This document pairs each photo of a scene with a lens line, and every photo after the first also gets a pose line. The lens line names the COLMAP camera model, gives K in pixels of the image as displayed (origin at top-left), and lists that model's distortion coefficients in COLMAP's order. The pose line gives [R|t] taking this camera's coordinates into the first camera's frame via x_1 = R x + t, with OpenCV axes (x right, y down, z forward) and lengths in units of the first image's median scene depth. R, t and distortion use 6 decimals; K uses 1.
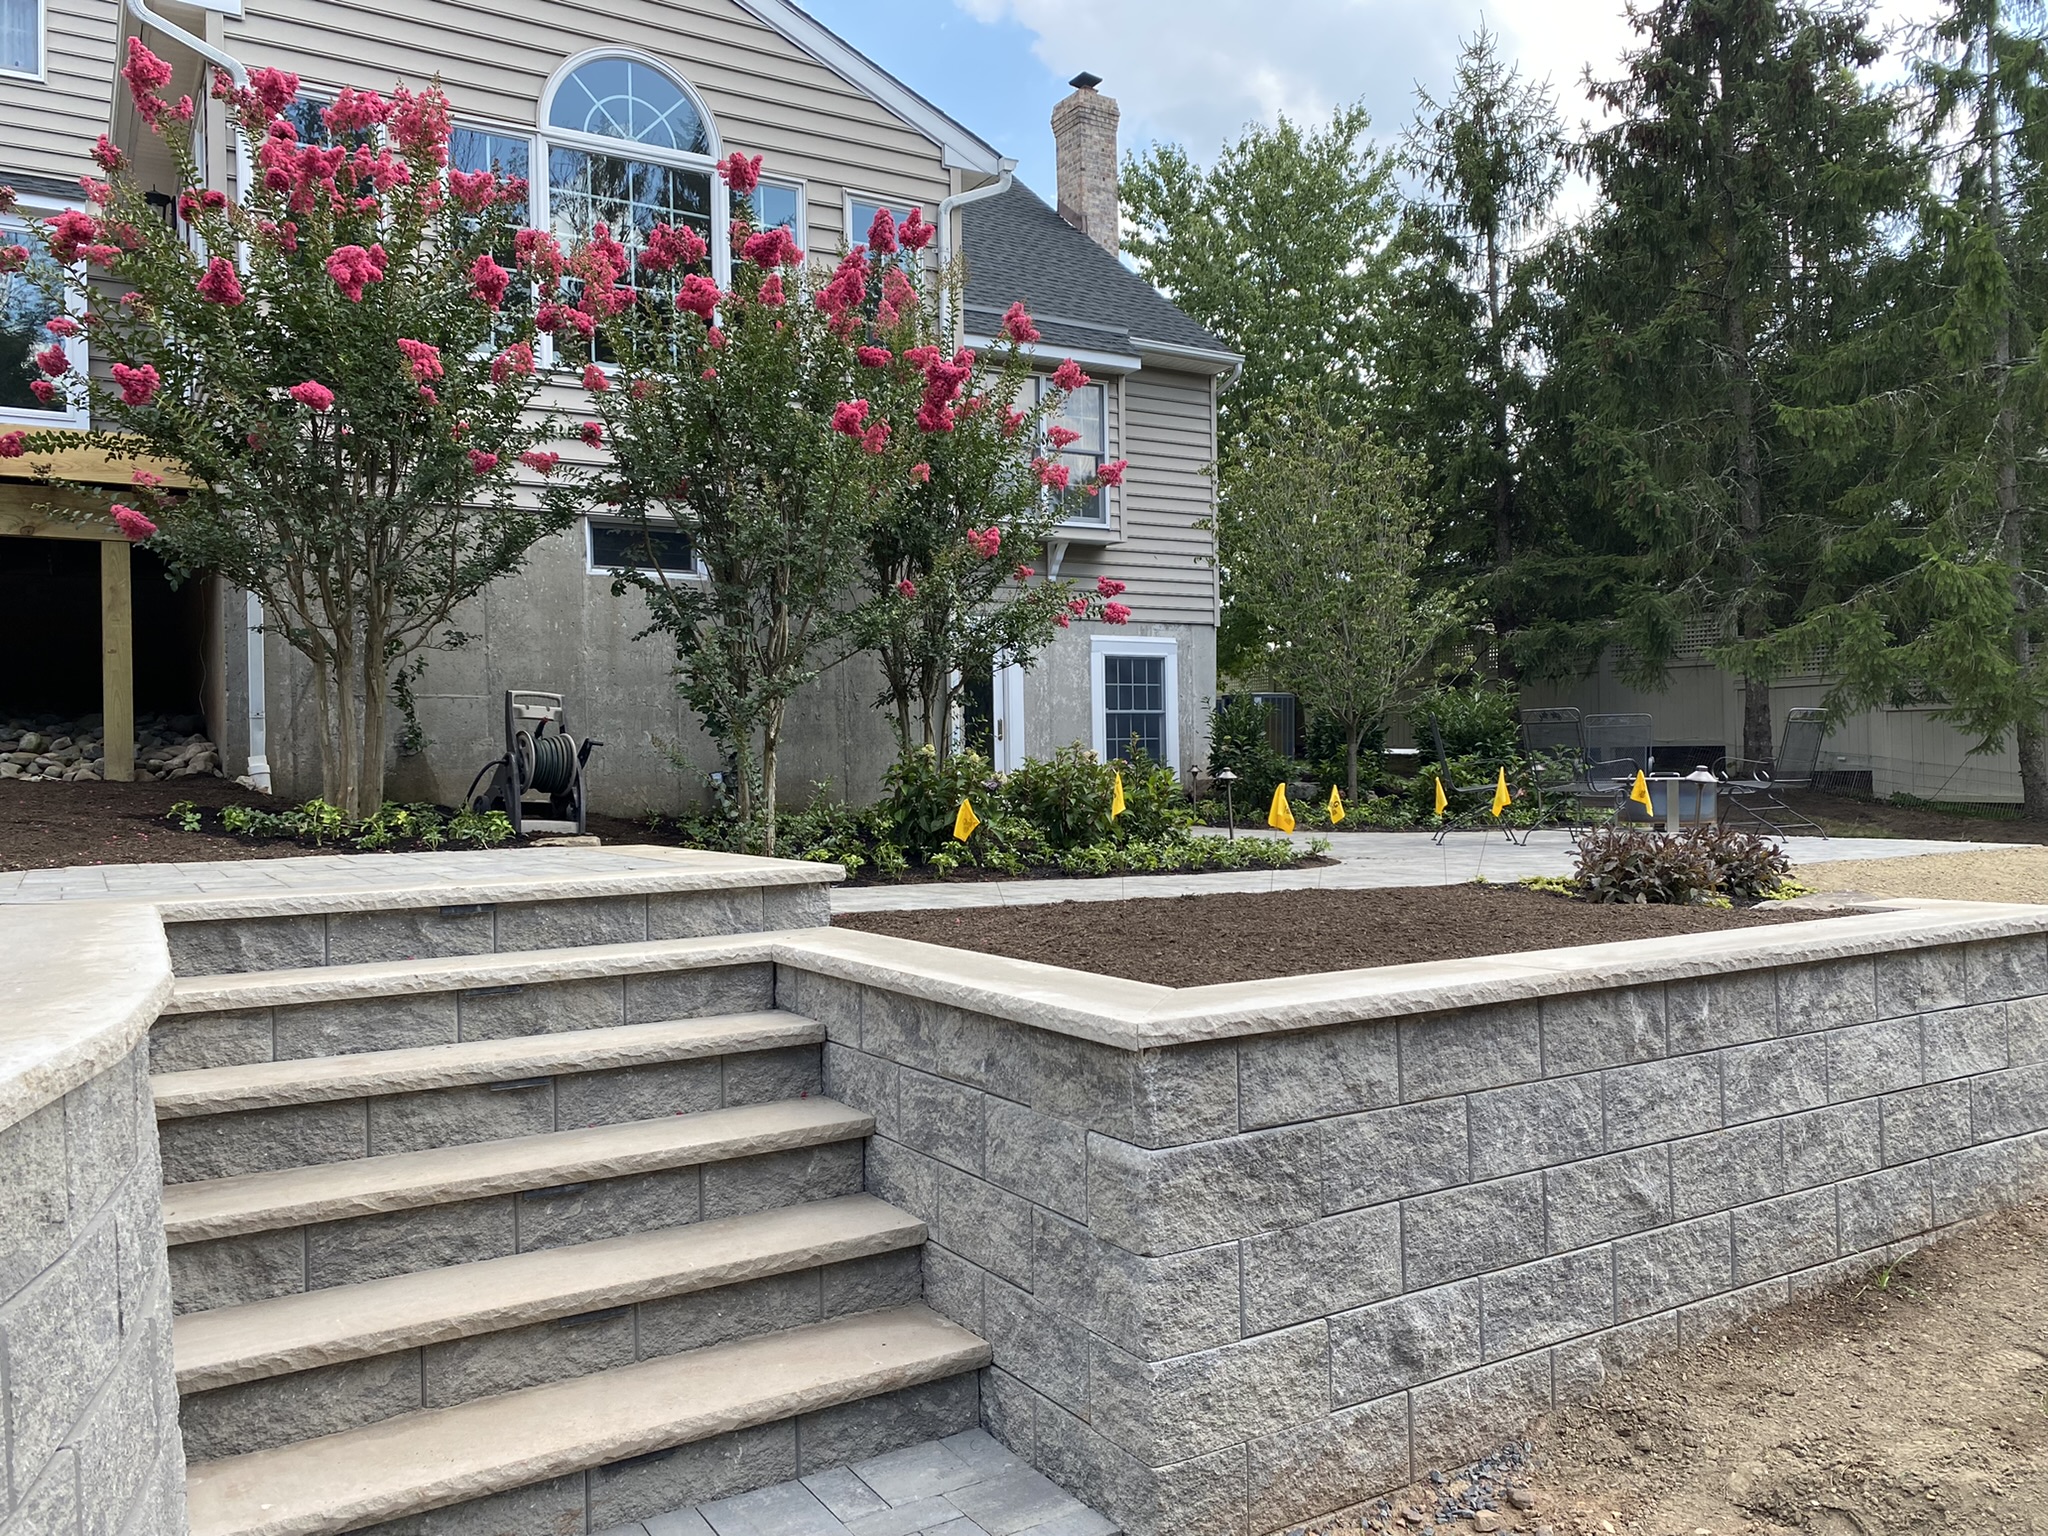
lens RADIAL K [[1554.6, 0, 1044.0], [0, 1554.6, 782.8], [0, 0, 1]] dist [0.028194, -0.004341]
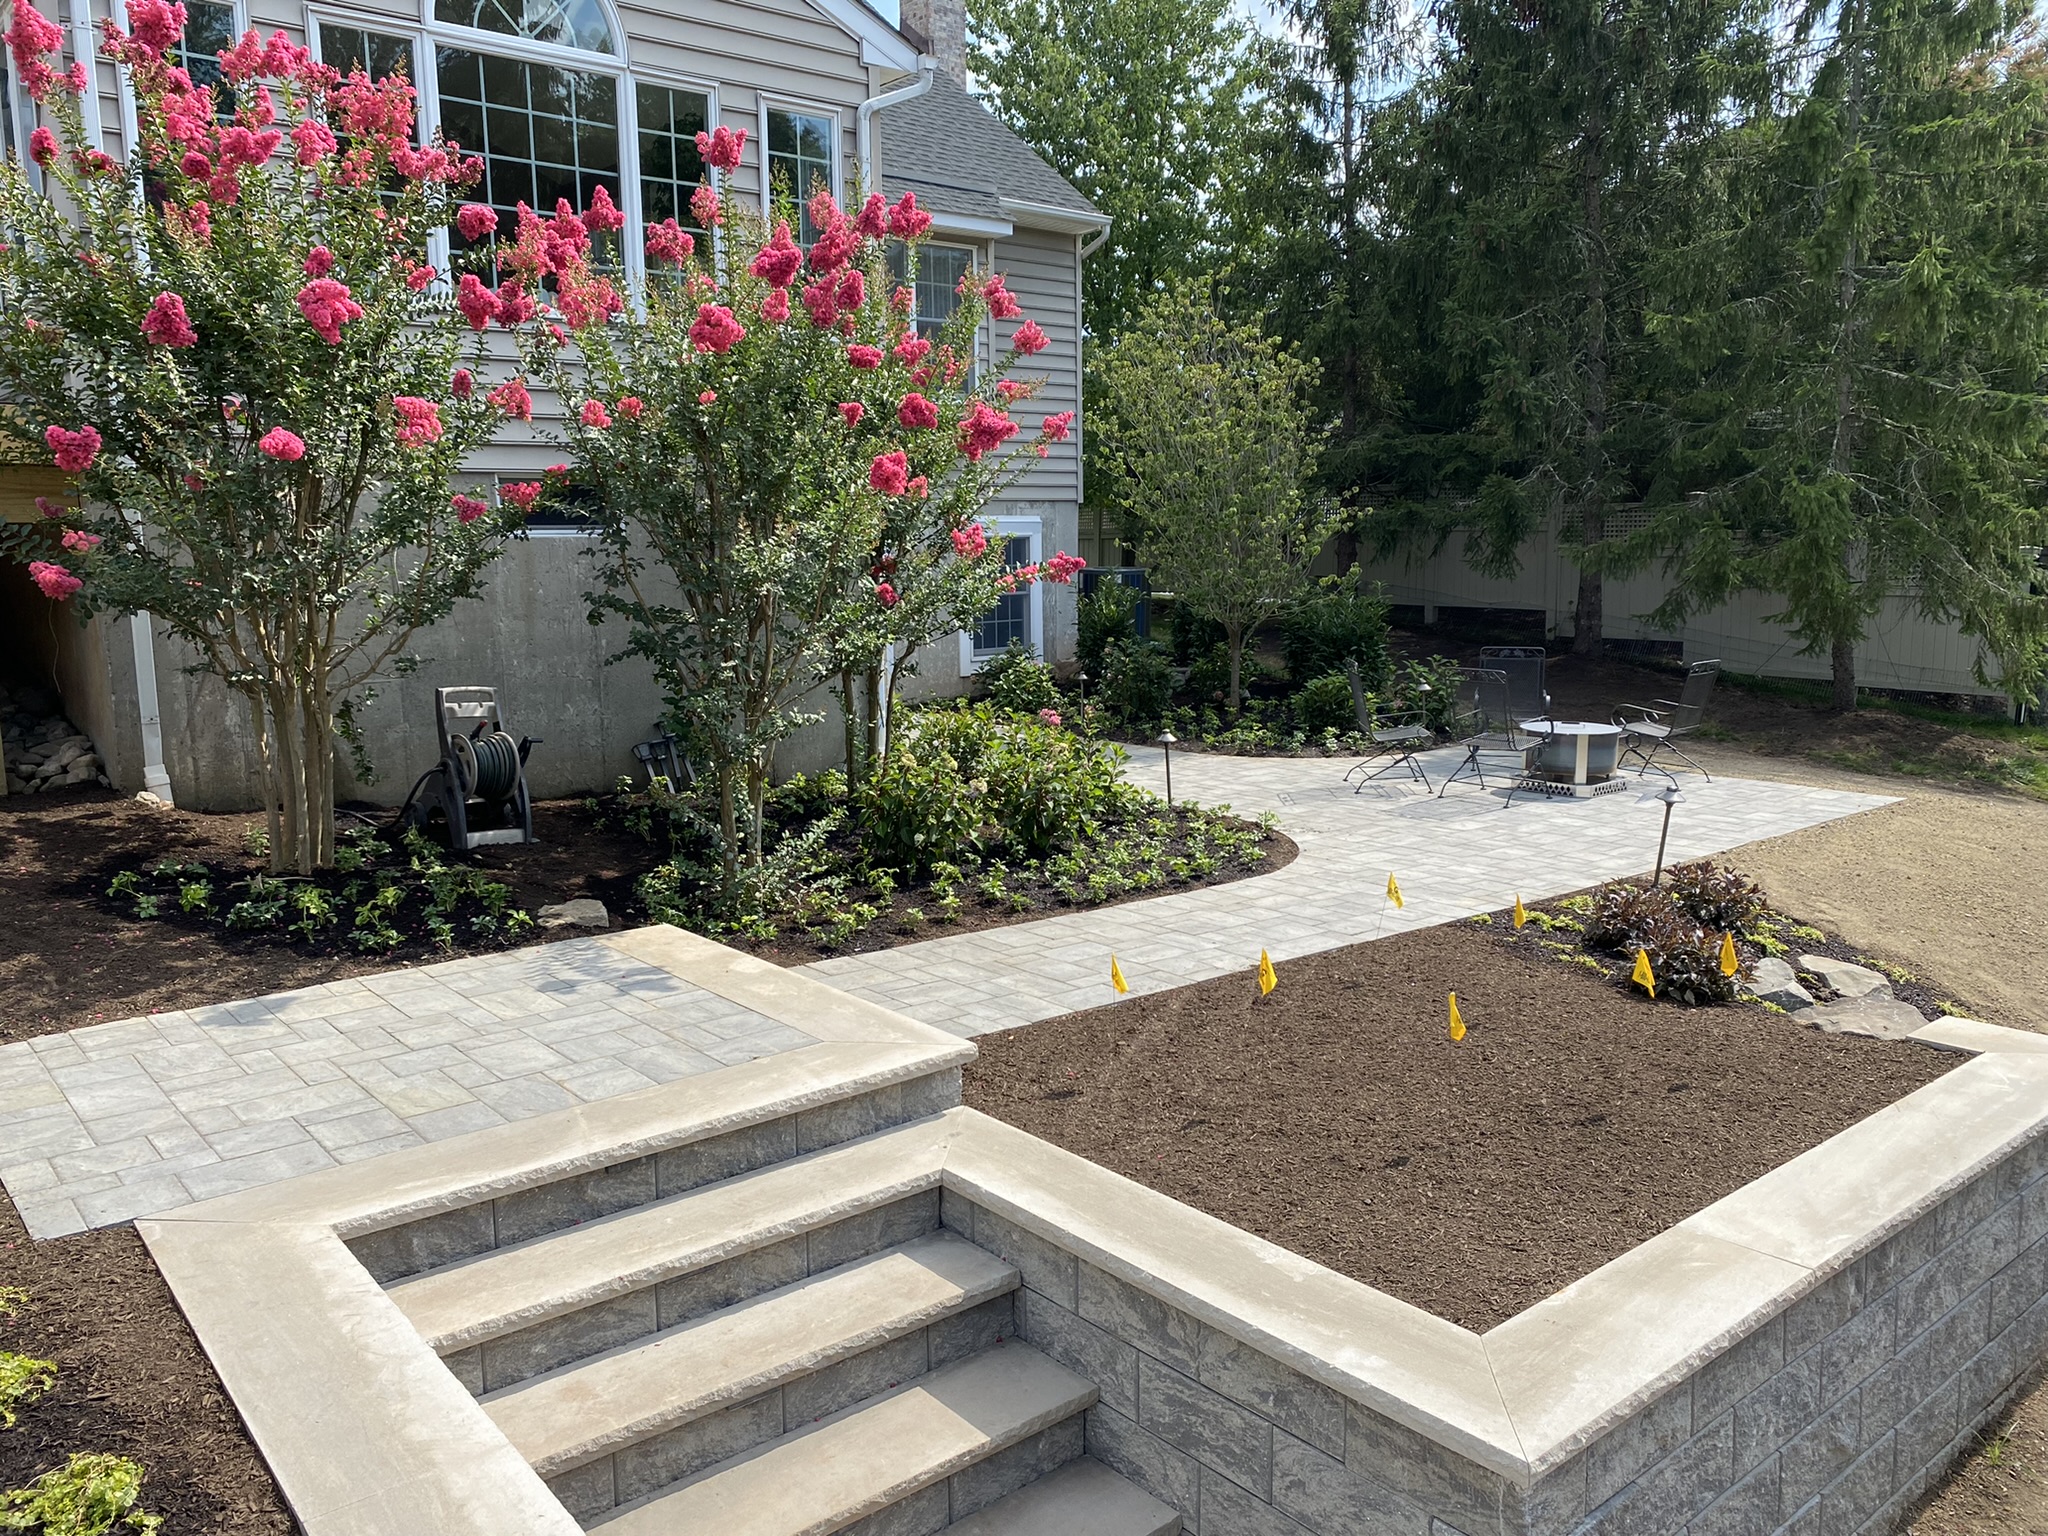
lens RADIAL K [[1554.6, 0, 1023.2], [0, 1554.6, 768.3], [0, 0, 1]] dist [0.028194, -0.004341]
pose [[0.989445, -0.014238, 0.144205, -0.076260], [-0.006274, 0.990018, 0.140802, -0.081484], [-0.144771, -0.140220, 0.979479, 0.022683]]
